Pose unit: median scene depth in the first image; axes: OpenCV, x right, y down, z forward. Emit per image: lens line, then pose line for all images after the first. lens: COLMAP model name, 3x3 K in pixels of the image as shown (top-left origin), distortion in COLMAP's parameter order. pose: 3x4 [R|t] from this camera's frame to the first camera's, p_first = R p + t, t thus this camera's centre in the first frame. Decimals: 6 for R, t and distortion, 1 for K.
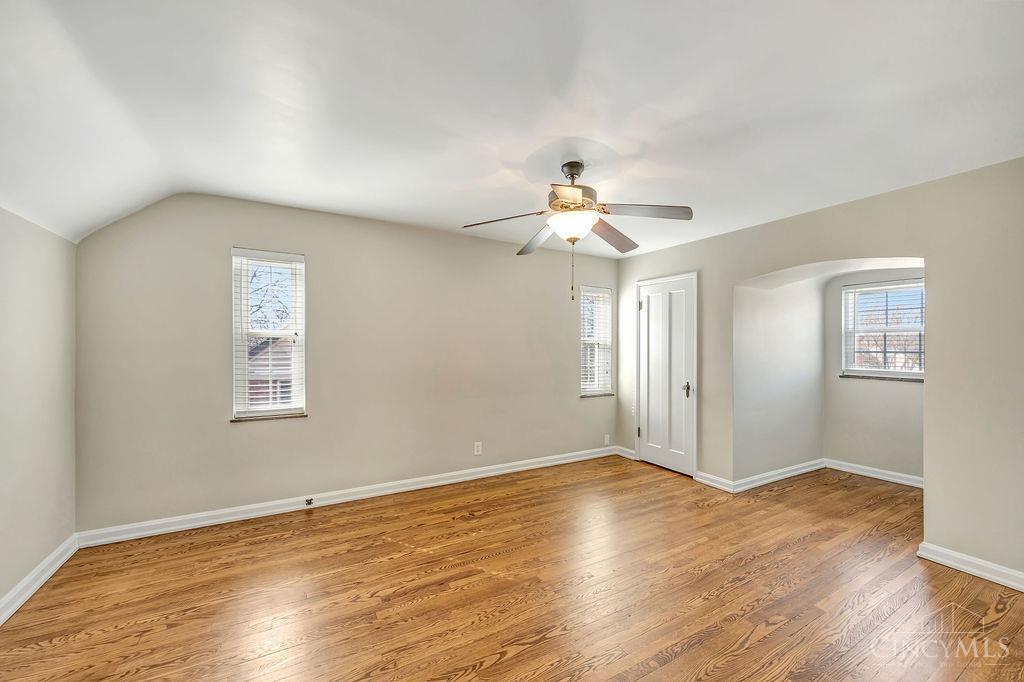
lens RADIAL K [[395.1, 0, 515.7], [0, 395.1, 345.5], [0, 0, 1]] dist [0.002798, 0.000084]
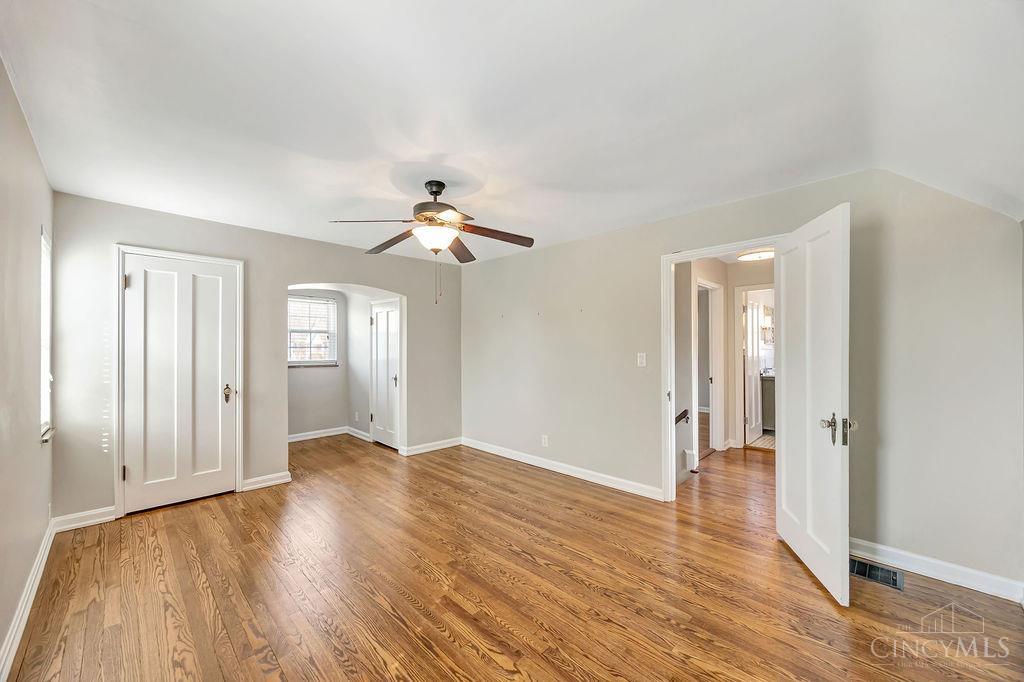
lens RADIAL K [[395.1, 0, 512.7], [0, 395.1, 345.1], [0, 0, 1]] dist [0.002798, 0.000084]
pose [[-0.265505, -0.004223, 0.964100, -0.602943], [-0.008775, 0.999960, 0.001964, -0.002314], [-0.964070, -0.007939, -0.265531, 0.666231]]
